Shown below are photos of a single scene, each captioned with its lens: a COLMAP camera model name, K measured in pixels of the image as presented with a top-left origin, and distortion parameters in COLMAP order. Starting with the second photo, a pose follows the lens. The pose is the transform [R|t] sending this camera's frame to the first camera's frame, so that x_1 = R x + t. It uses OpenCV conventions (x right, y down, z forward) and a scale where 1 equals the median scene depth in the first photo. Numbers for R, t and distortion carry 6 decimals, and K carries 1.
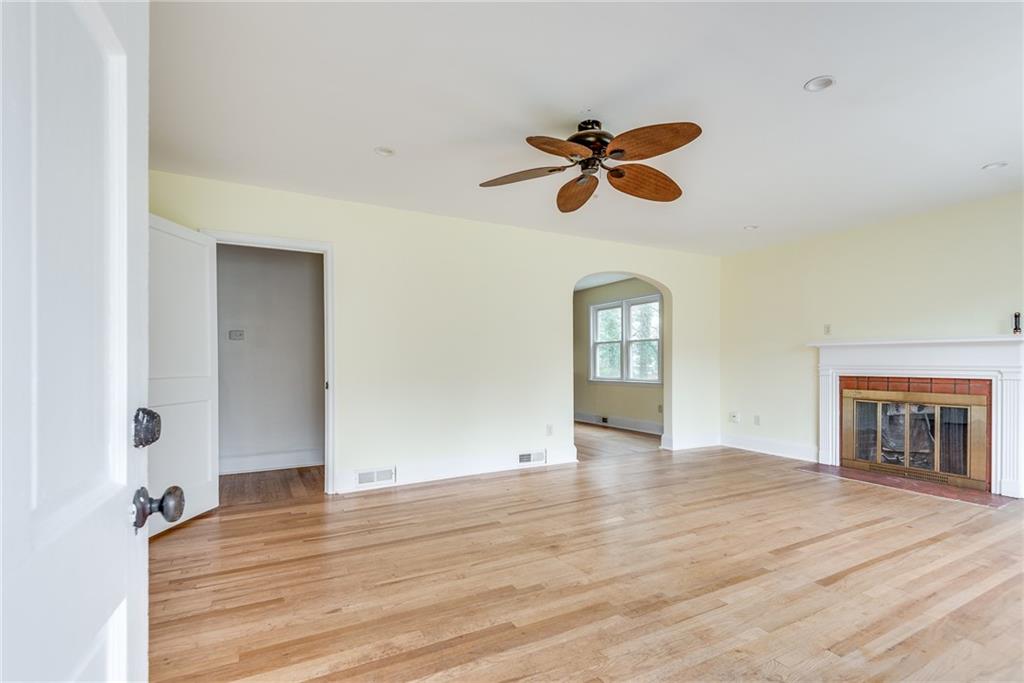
lens RADIAL K [[475.2, 0, 507.4], [0, 475.2, 360.8], [0, 0, 1]] dist [0.034686, -0.018206]
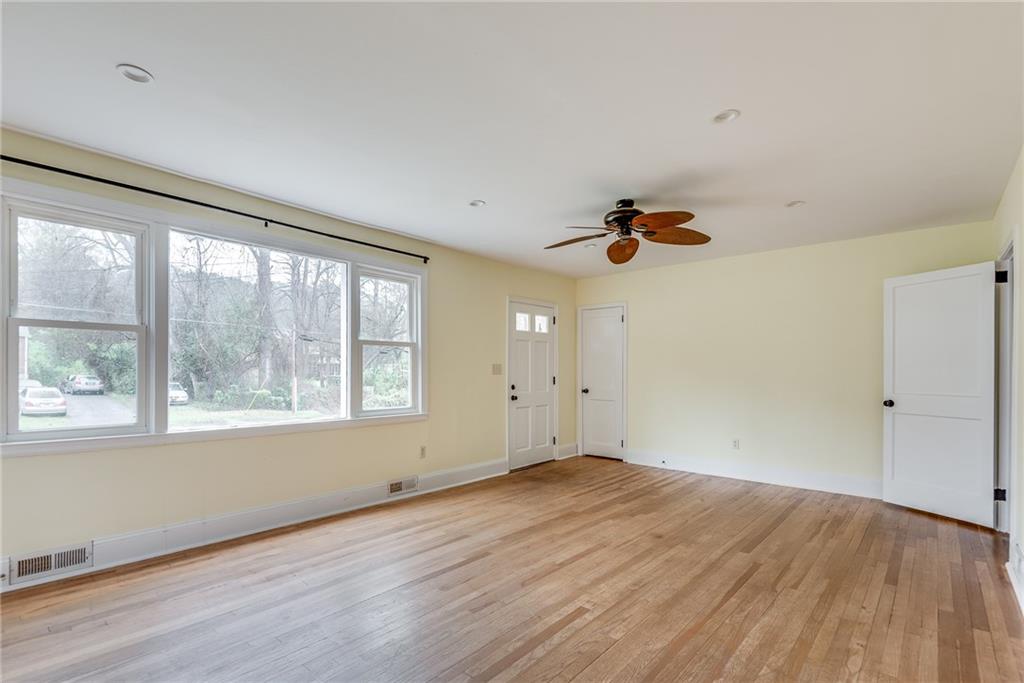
lens RADIAL K [[487.6, 0, 501.1], [0, 487.6, 371.2], [0, 0, 1]] dist [0.046523, -0.030232]
pose [[-0.938091, -0.005399, -0.346347, 0.852676], [-0.005994, 0.999982, 0.000646, -0.021843], [0.346337, 0.002681, -0.938106, 1.919956]]
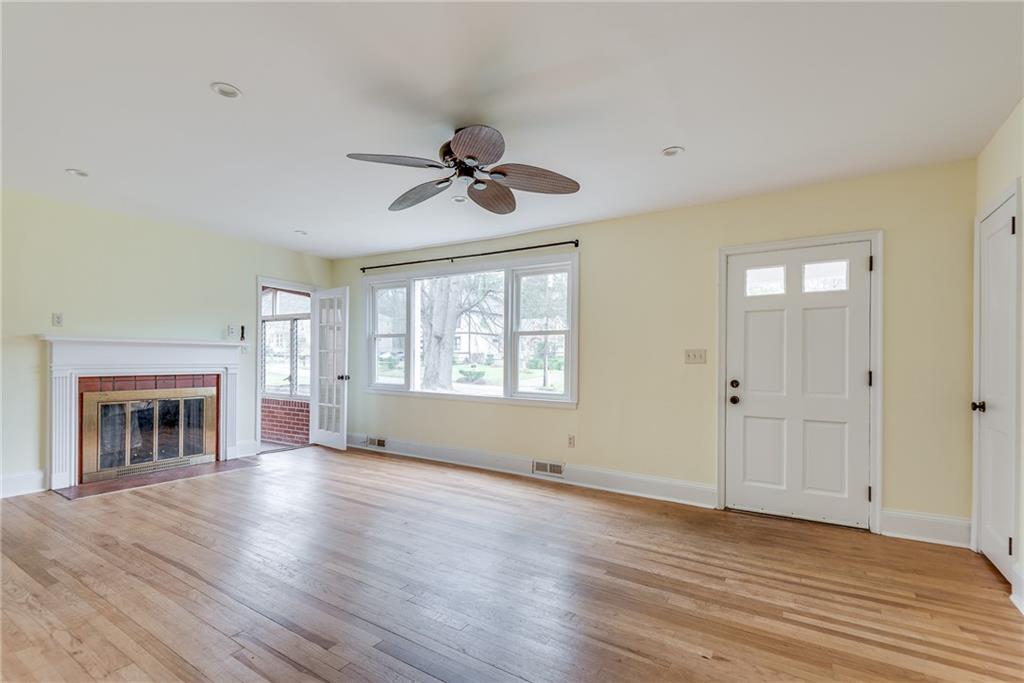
lens RADIAL K [[475.2, 0, 507.4], [0, 475.2, 360.8], [0, 0, 1]] dist [0.034686, -0.018206]
pose [[-0.480927, -0.008306, 0.876721, -0.667346], [-0.012710, 0.999916, 0.002501, -0.013646], [-0.876668, -0.009941, -0.480992, 1.256933]]
